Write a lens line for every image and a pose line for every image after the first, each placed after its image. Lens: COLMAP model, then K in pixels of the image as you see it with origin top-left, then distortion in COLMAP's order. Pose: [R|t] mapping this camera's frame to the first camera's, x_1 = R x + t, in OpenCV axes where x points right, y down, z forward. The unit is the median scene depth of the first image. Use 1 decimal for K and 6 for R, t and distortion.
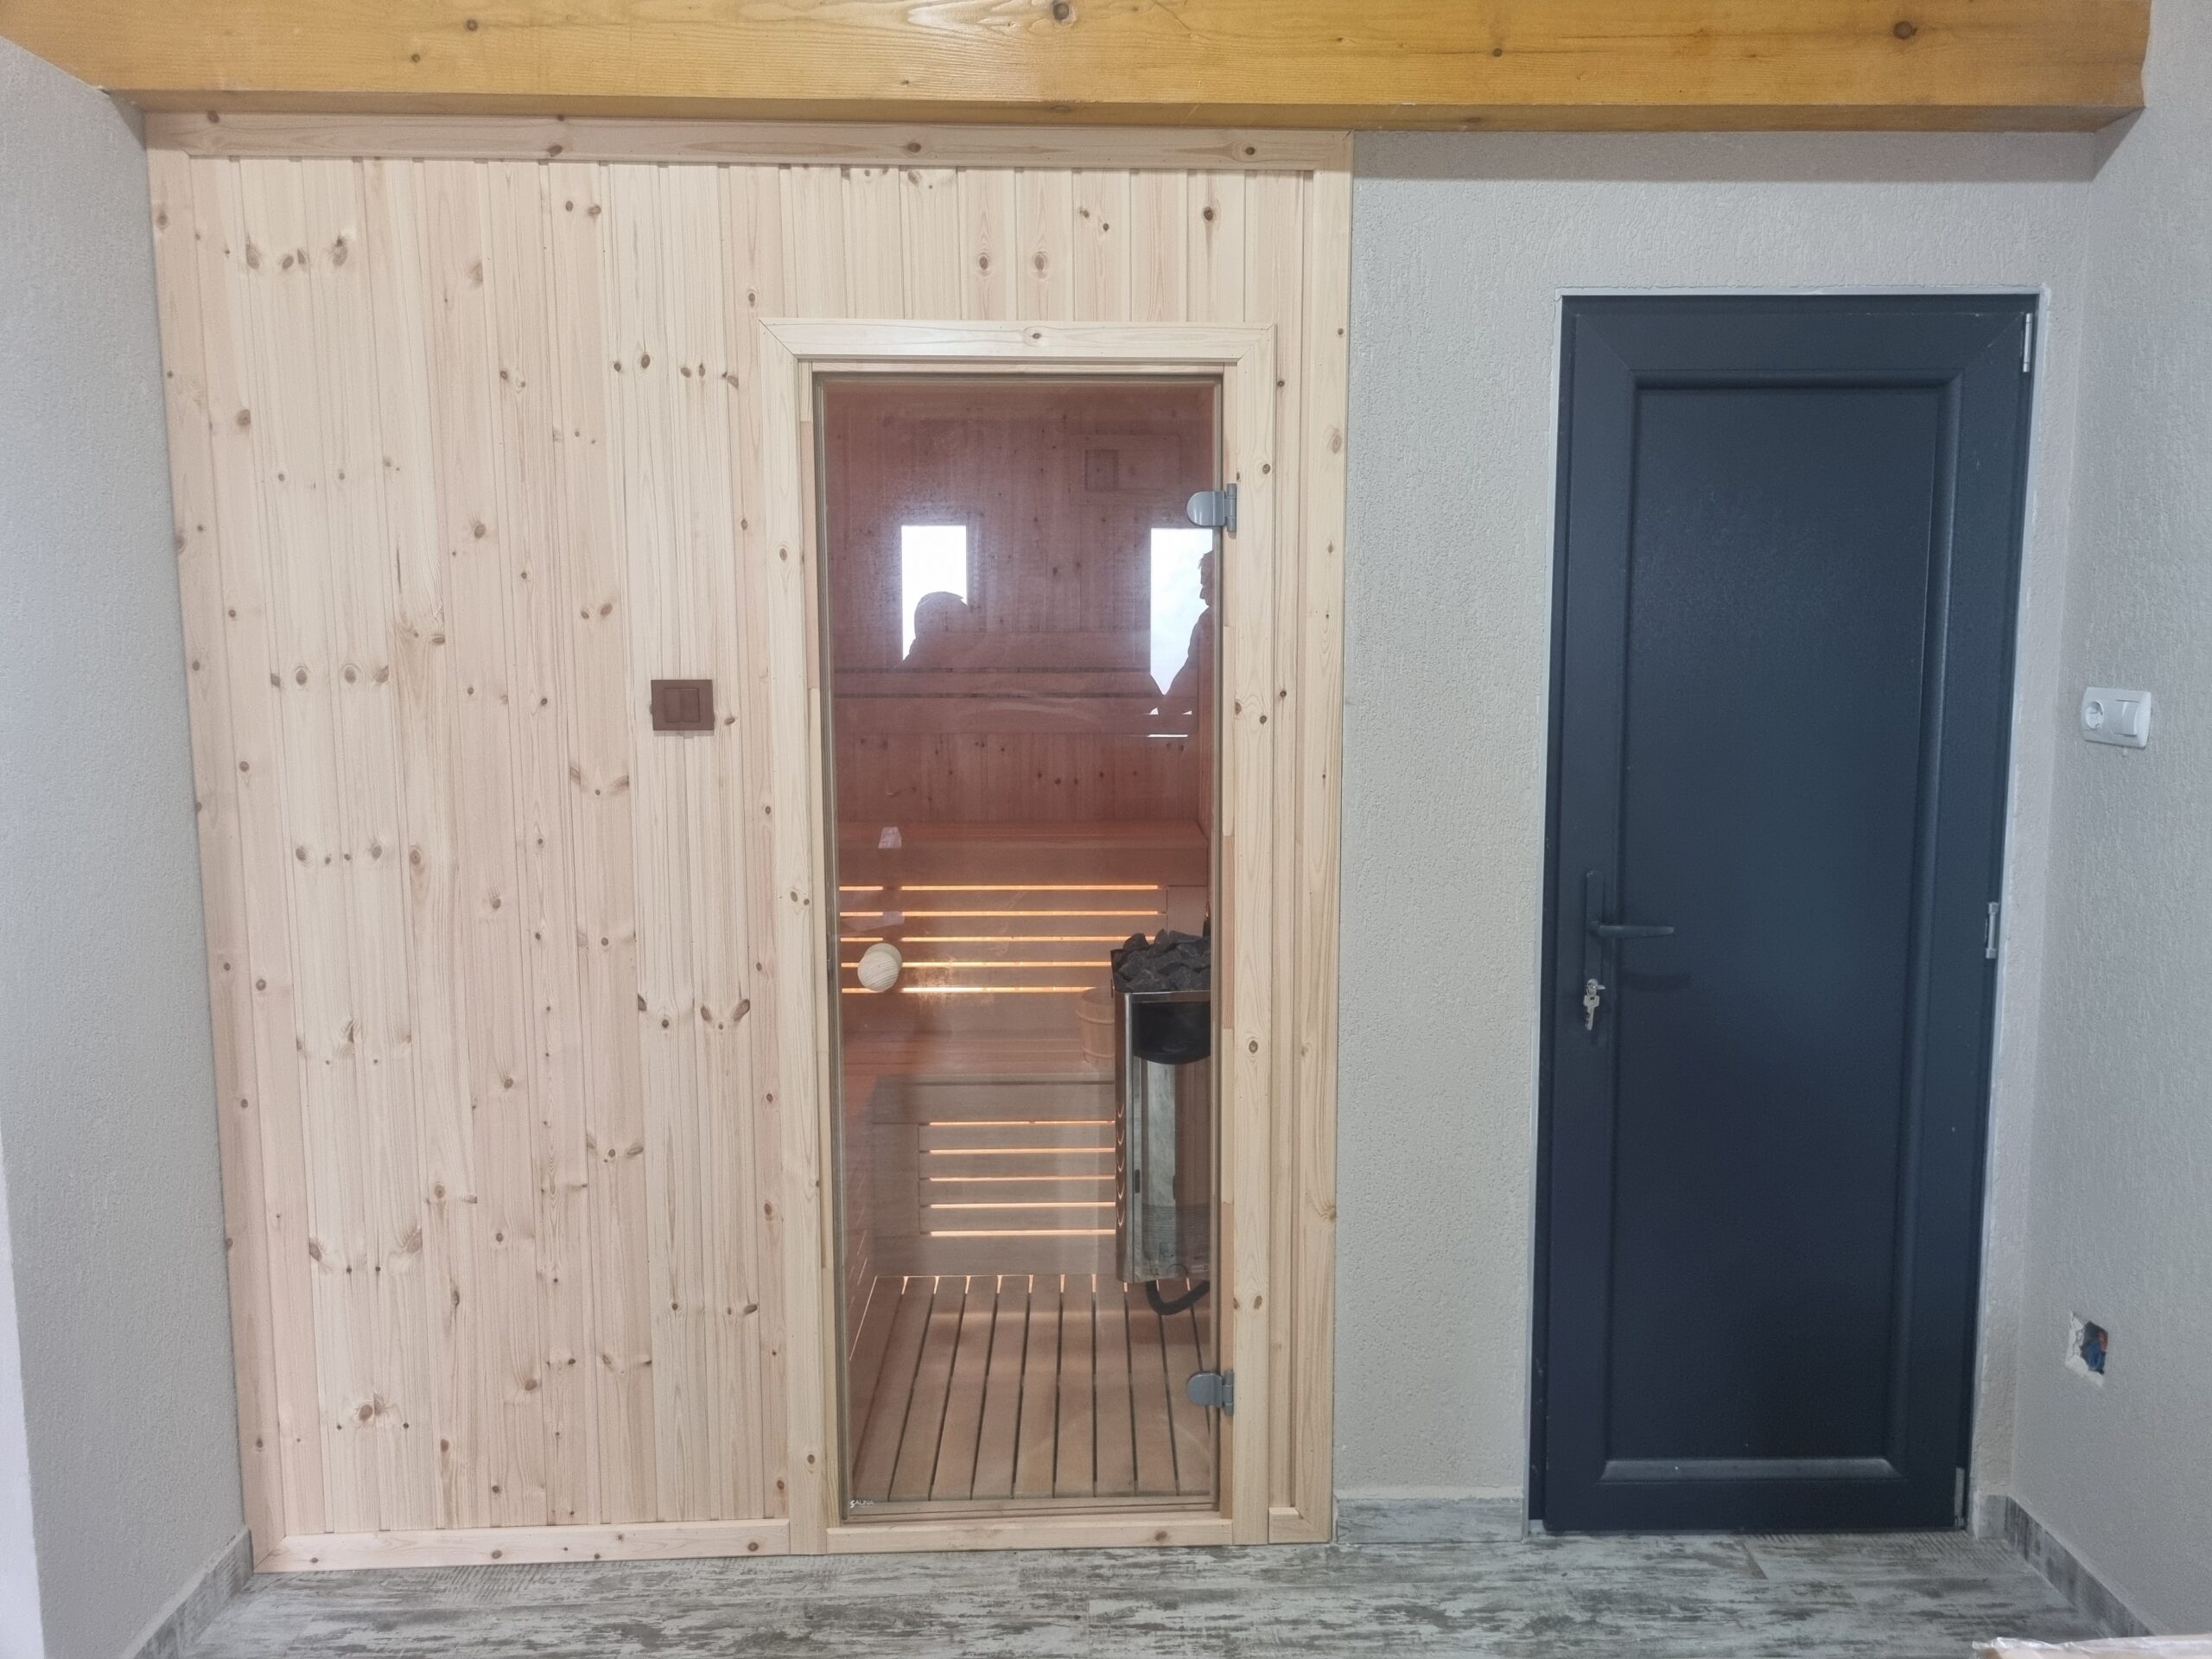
lens RADIAL K [[1663.1, 0, 1140.9], [0, 1663.1, 810.9], [0, 0, 1]] dist [0.054412, -0.040620]
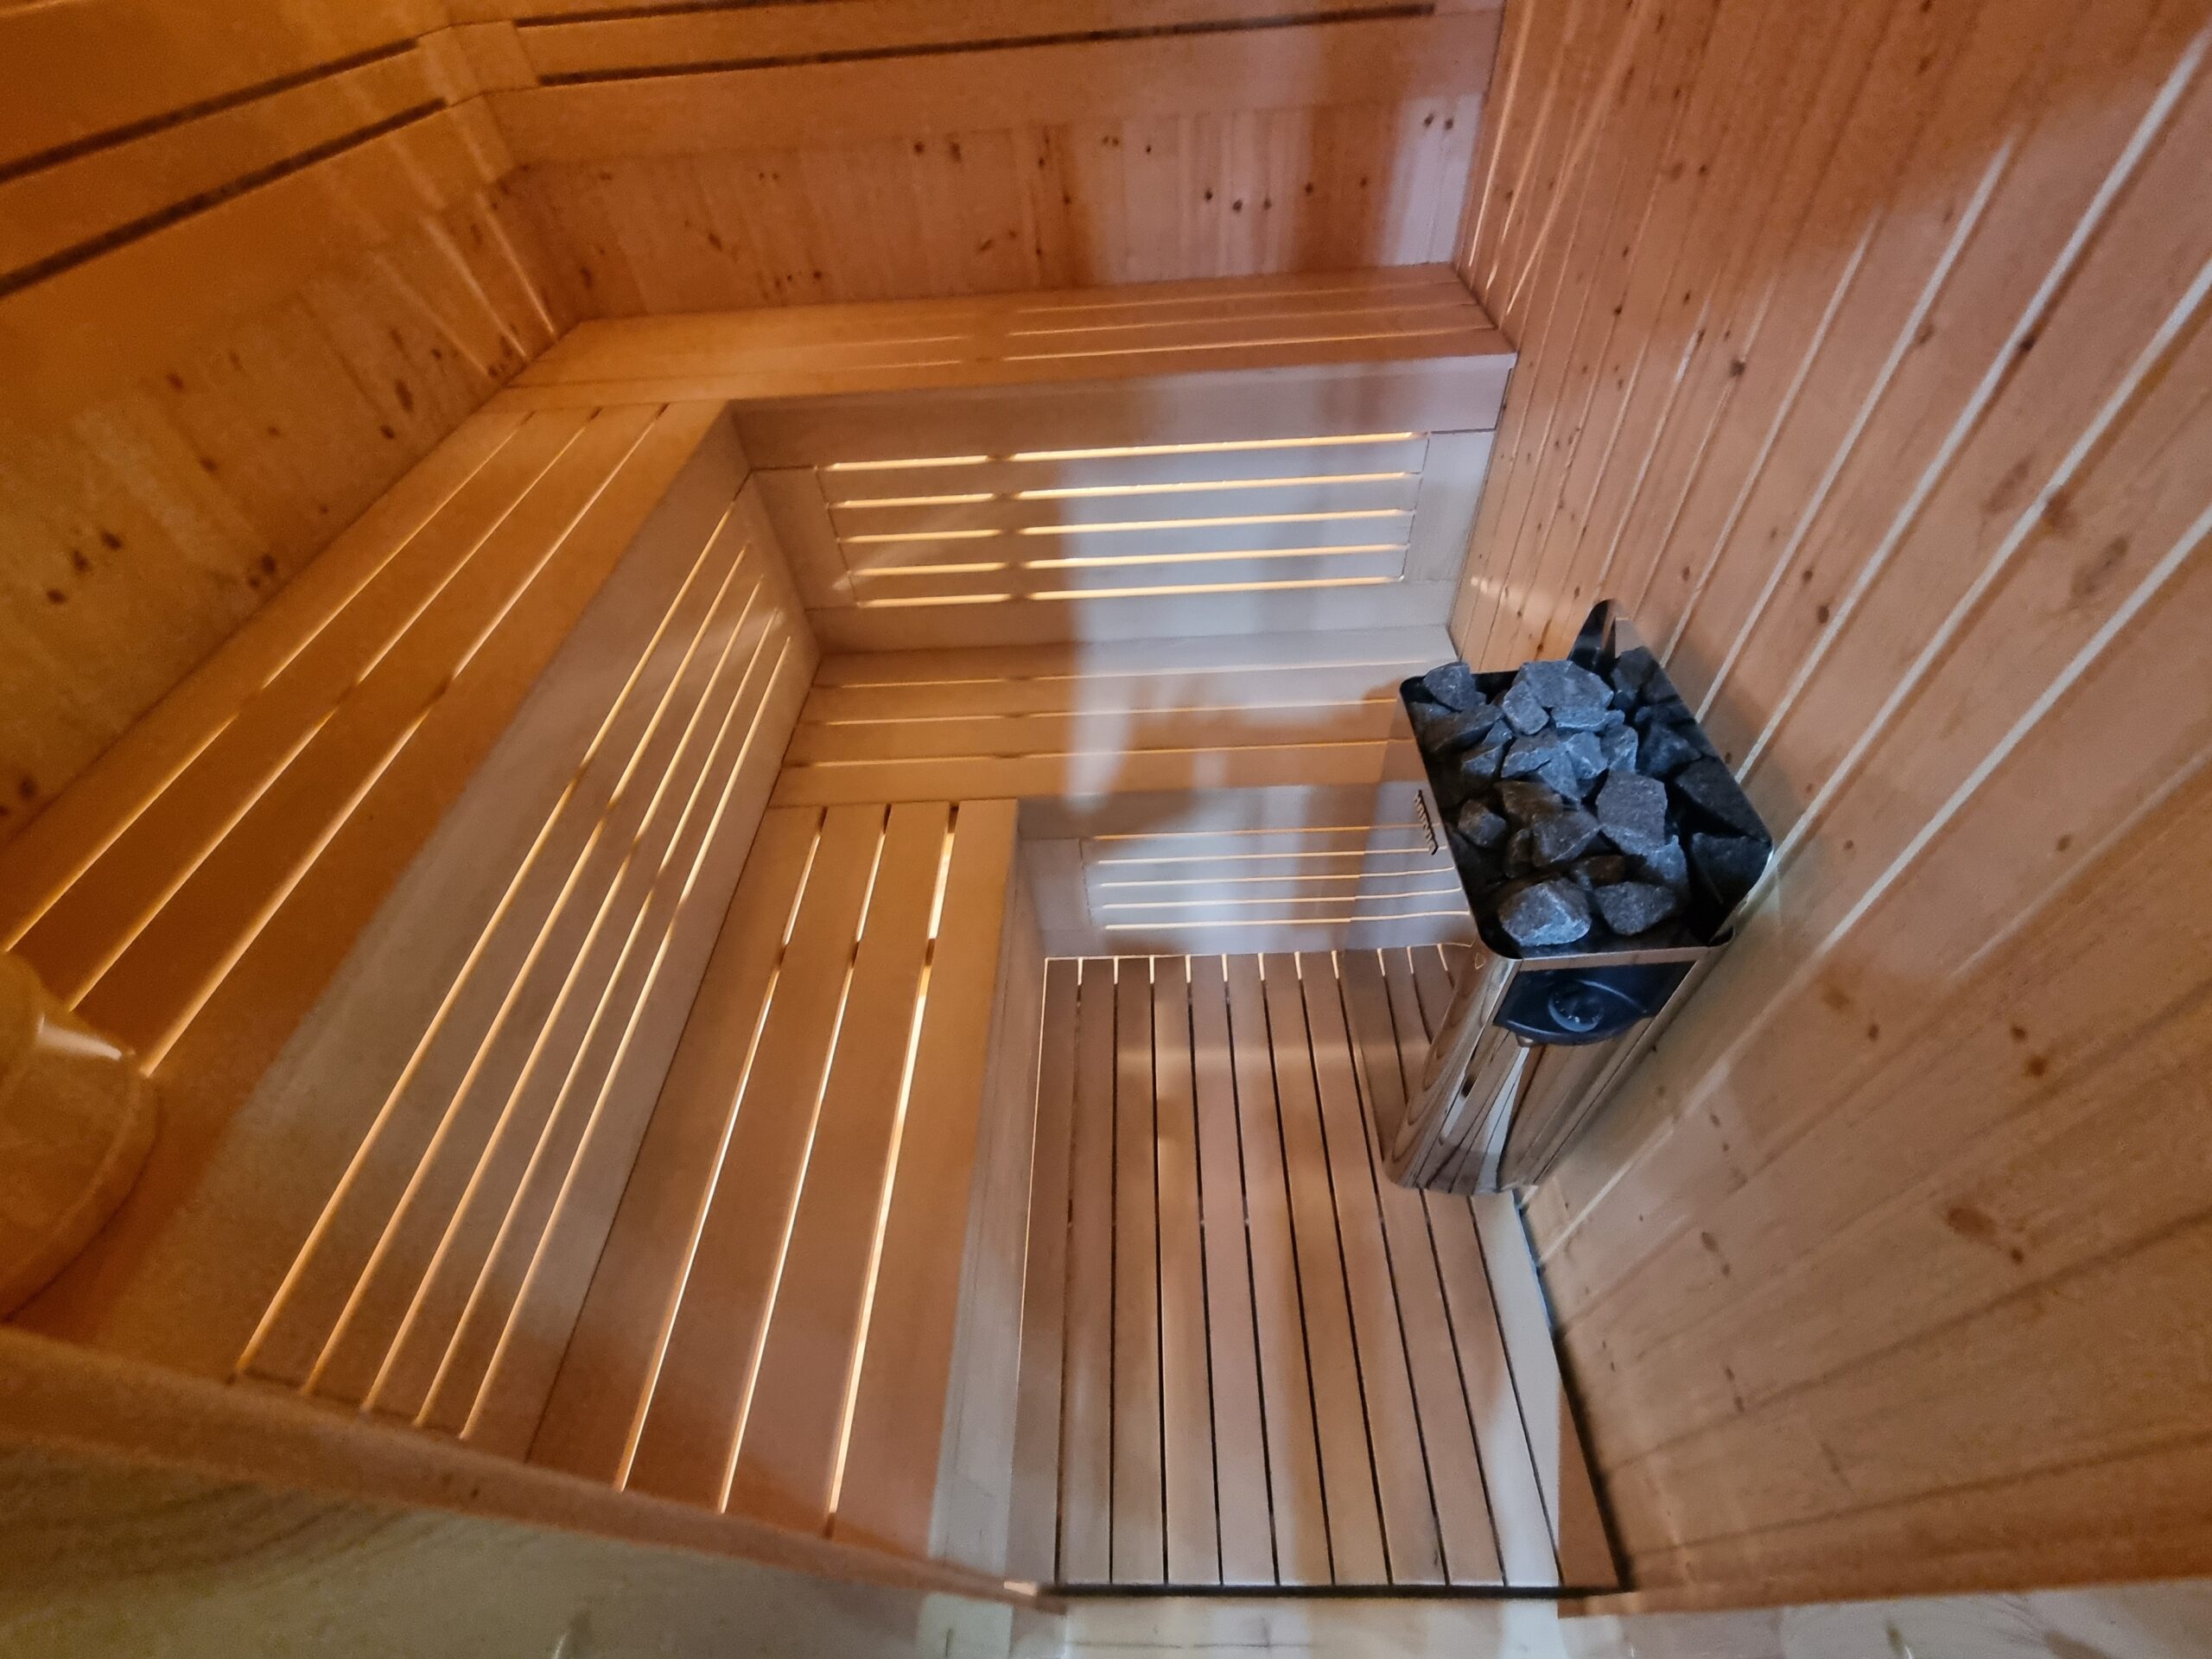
lens RADIAL K [[899.7, 0, 1119.9], [0, 899.7, 835.1], [0, 0, 1]] dist [0.001192, -0.001903]
pose [[0.997454, -0.011032, -0.070449, -0.124402], [0.055123, 0.746013, 0.663647, -0.116585], [0.045234, -0.665841, 0.744722, 1.002550]]
